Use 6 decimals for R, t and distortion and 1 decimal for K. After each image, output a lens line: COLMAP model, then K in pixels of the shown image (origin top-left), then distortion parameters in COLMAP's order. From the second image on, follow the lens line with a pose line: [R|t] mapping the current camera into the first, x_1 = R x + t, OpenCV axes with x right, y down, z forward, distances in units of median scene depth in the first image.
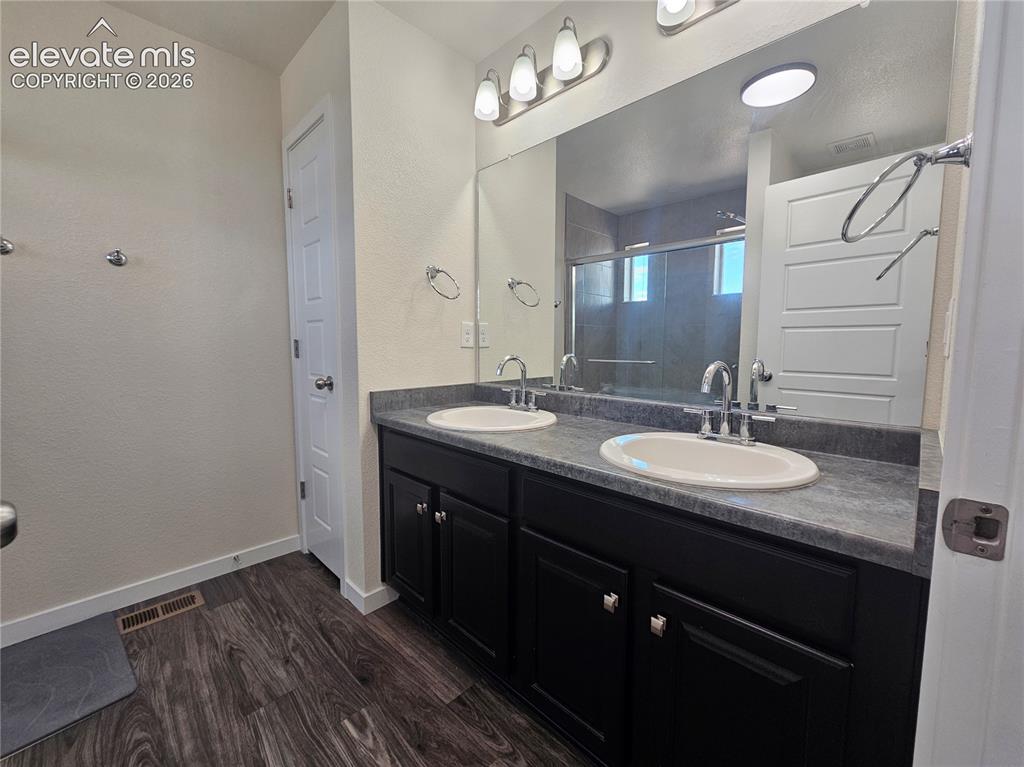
lens RADIAL K [[420.0, 0, 509.0], [0, 420.0, 385.6], [0, 0, 1]] dist [-0.000476, -0.000590]
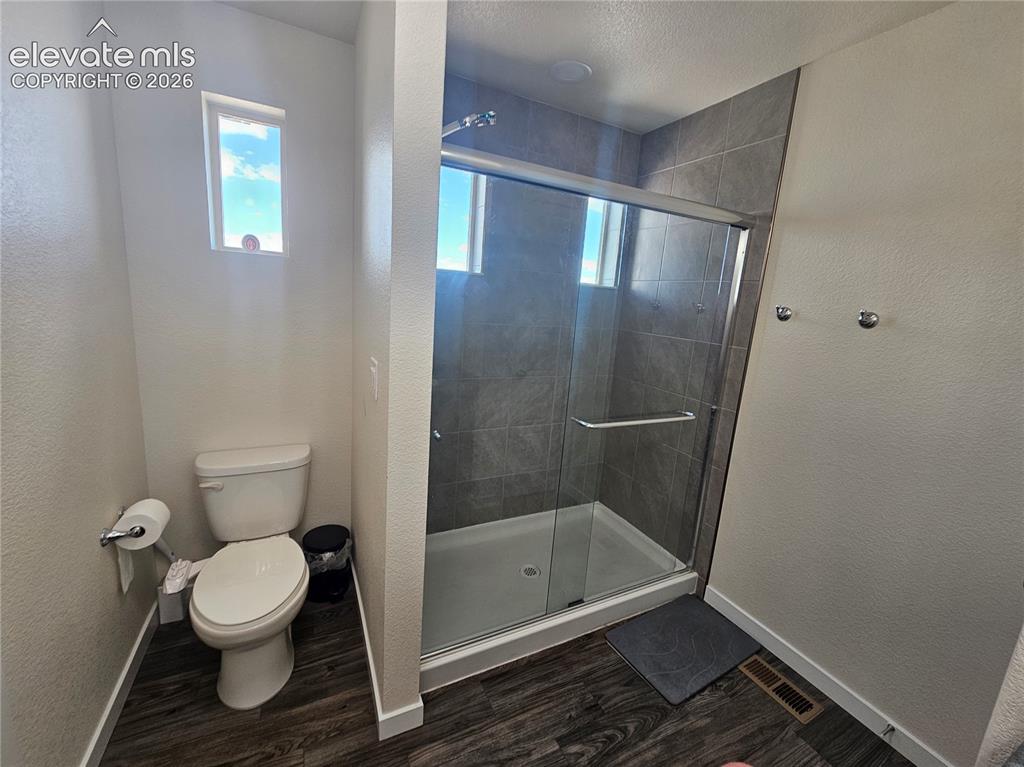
lens RADIAL K [[420.0, 0, 511.0], [0, 420.0, 379.0], [0, 0, 1]] dist [-0.000476, -0.000590]
pose [[-0.317014, 0.149444, -0.936573, 0.166613], [-0.166125, 0.963491, 0.209969, -0.258999], [0.933758, 0.222152, -0.280614, 0.610533]]
